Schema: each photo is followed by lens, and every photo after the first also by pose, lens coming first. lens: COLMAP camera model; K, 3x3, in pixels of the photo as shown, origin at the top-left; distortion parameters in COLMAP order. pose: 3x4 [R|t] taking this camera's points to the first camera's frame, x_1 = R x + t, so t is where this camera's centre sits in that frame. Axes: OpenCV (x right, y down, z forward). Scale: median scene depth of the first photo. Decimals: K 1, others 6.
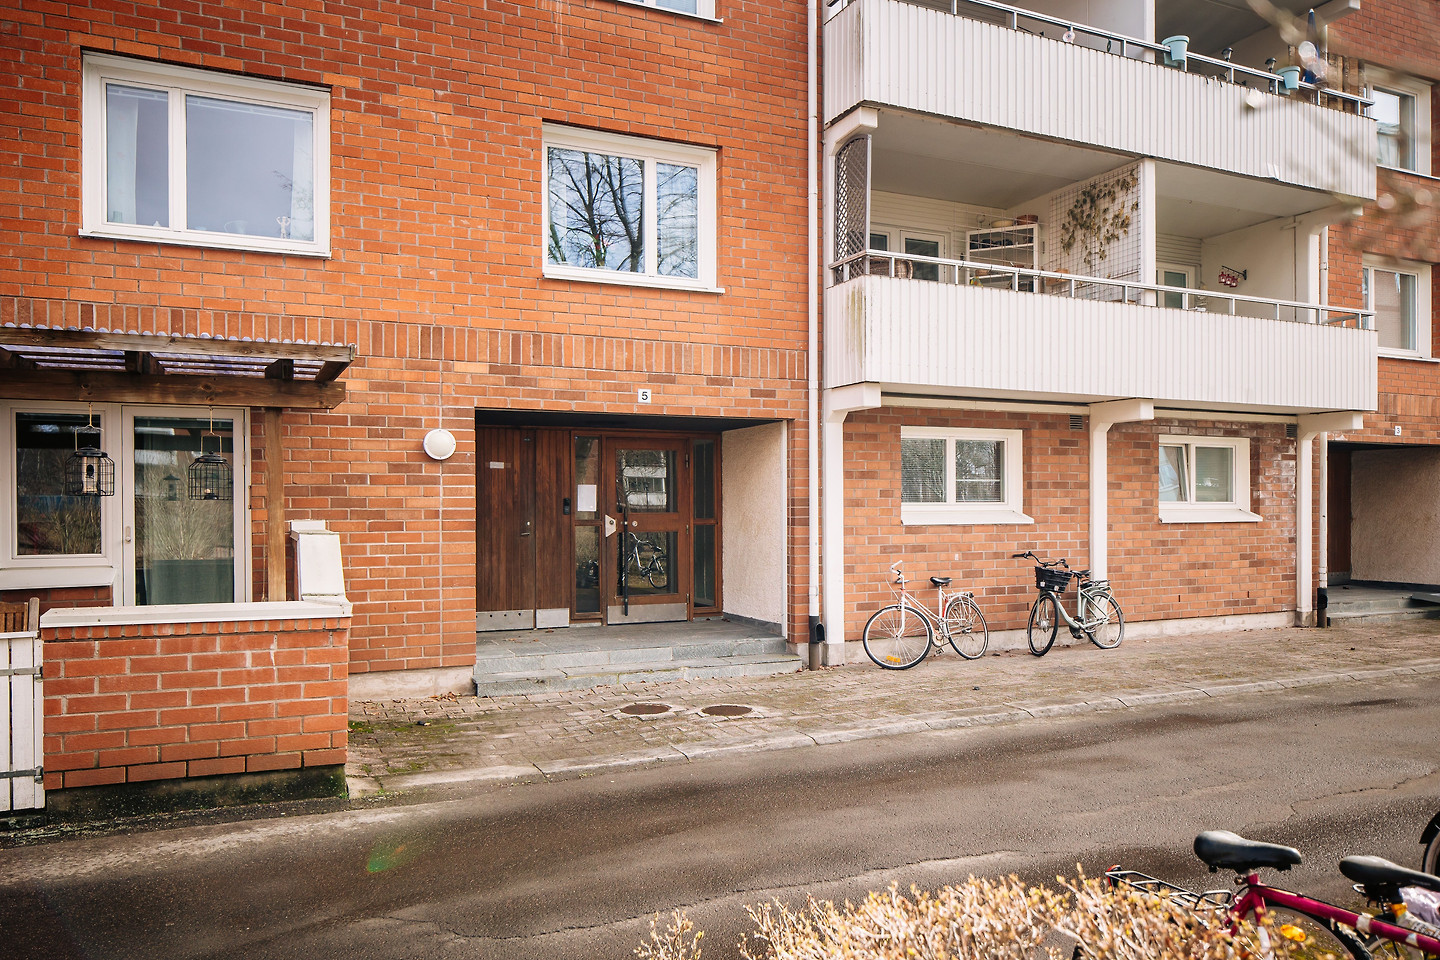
lens RADIAL K [[1017.5, 0, 720.0], [0, 1017.5, 480.0], [0, 0, 1]] dist [-0.009472, -0.004095]
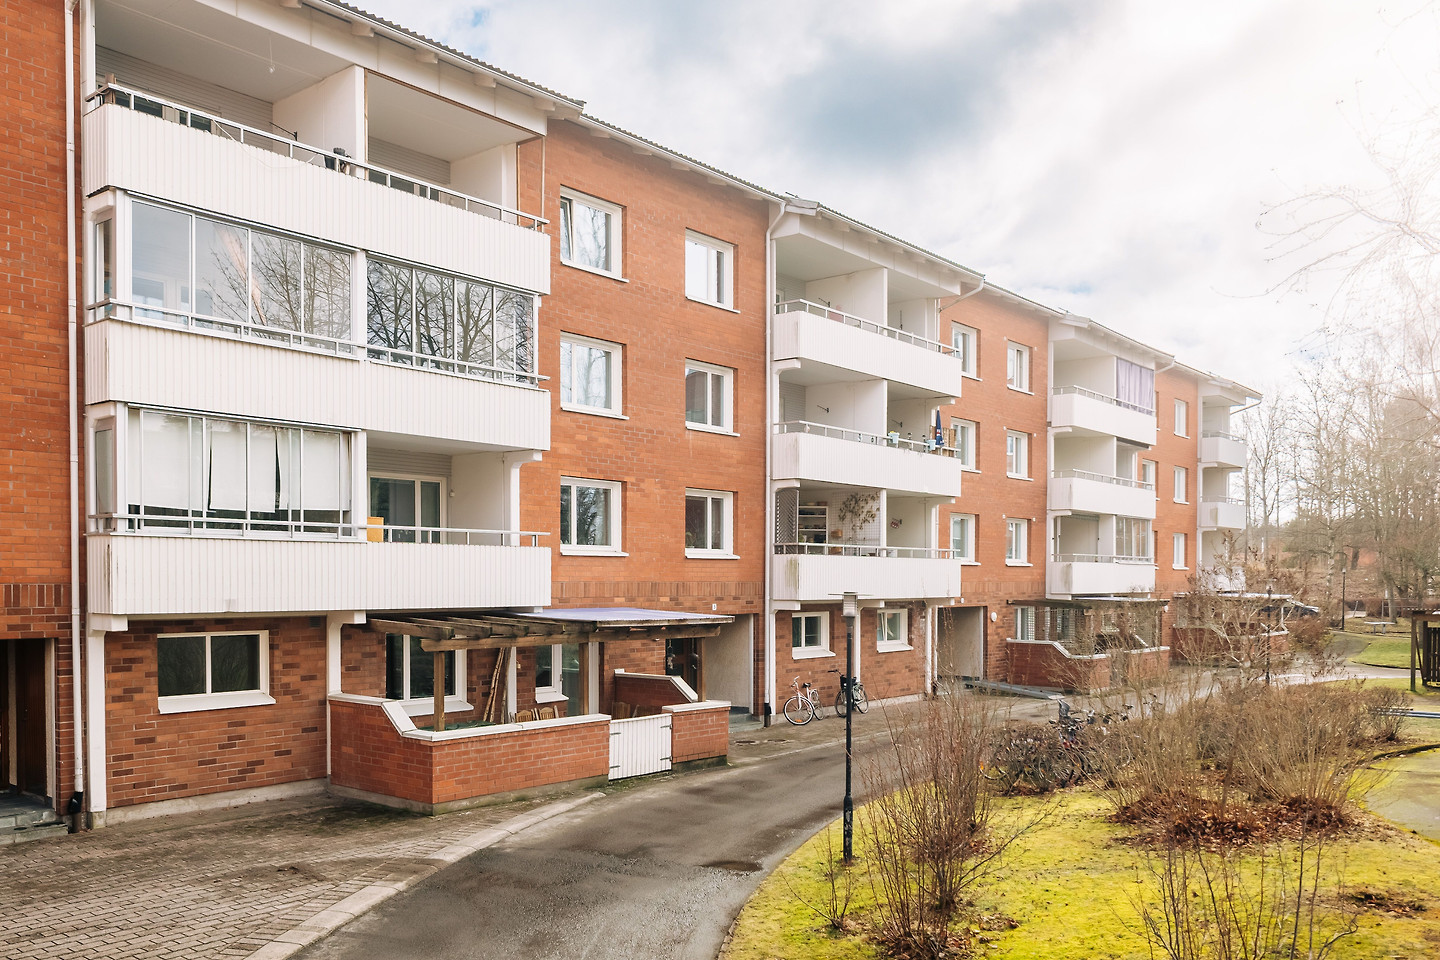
lens RADIAL K [[1210.3, 0, 720.0], [0, 1210.3, 480.0], [0, 0, 1]] dist [-0.057318, -0.000056]
pose [[0.892492, 0.044910, 0.448822, -1.089497], [-0.019722, 0.997965, -0.060642, -0.171389], [-0.450632, 0.045271, 0.891561, -1.197486]]
